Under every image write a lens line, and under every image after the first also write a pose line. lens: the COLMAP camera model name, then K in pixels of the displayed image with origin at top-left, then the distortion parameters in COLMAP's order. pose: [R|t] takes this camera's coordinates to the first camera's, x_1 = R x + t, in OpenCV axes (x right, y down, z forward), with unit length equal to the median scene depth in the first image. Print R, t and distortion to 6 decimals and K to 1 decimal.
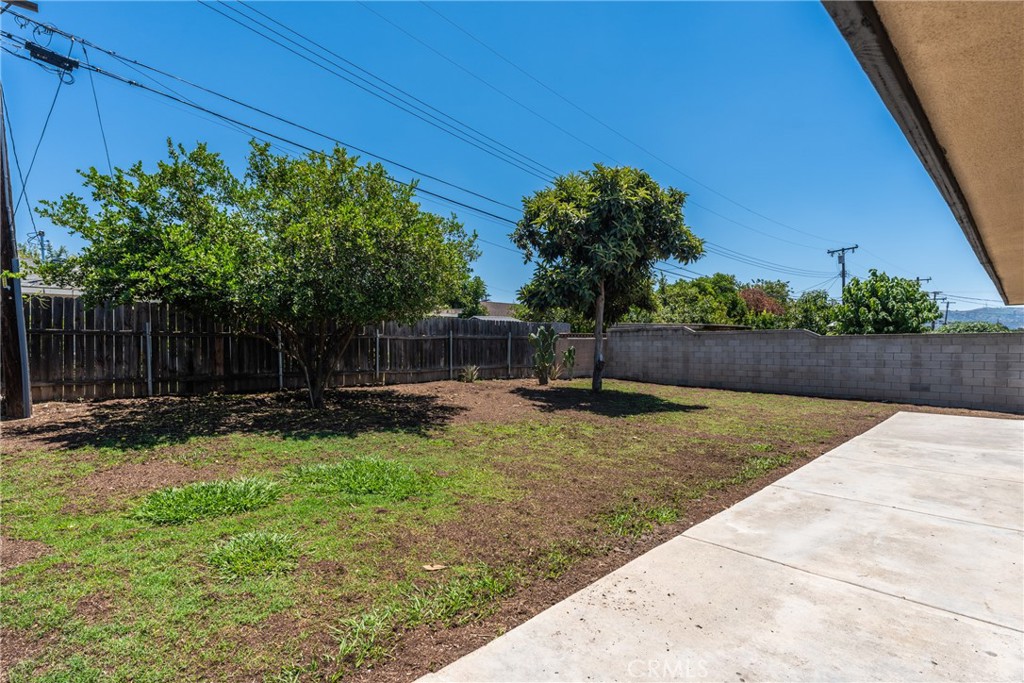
lens RADIAL K [[514.9, 0, 513.6], [0, 514.9, 347.9], [0, 0, 1]] dist [0.020489, 0.000518]
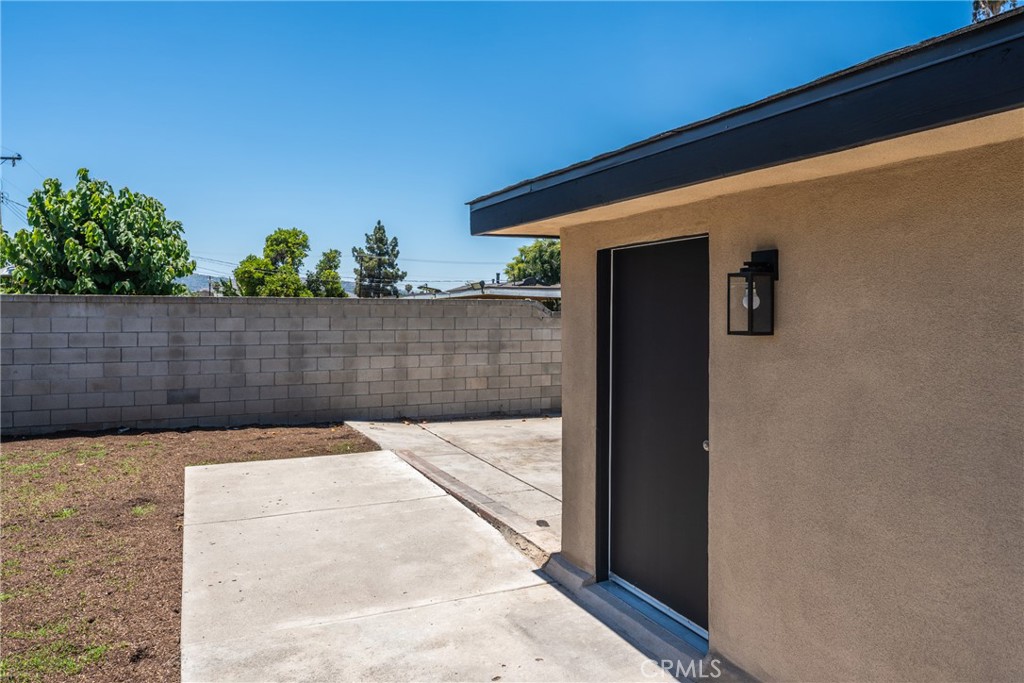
lens RADIAL K [[684.2, 0, 514.3], [0, 684.2, 334.4], [0, 0, 1]] dist [0.005942, 0.003463]
pose [[0.348132, -0.027951, 0.937029, 0.221359], [-0.003580, 0.999508, 0.031144, -0.010123], [-0.937439, -0.014197, 0.347861, 0.405491]]
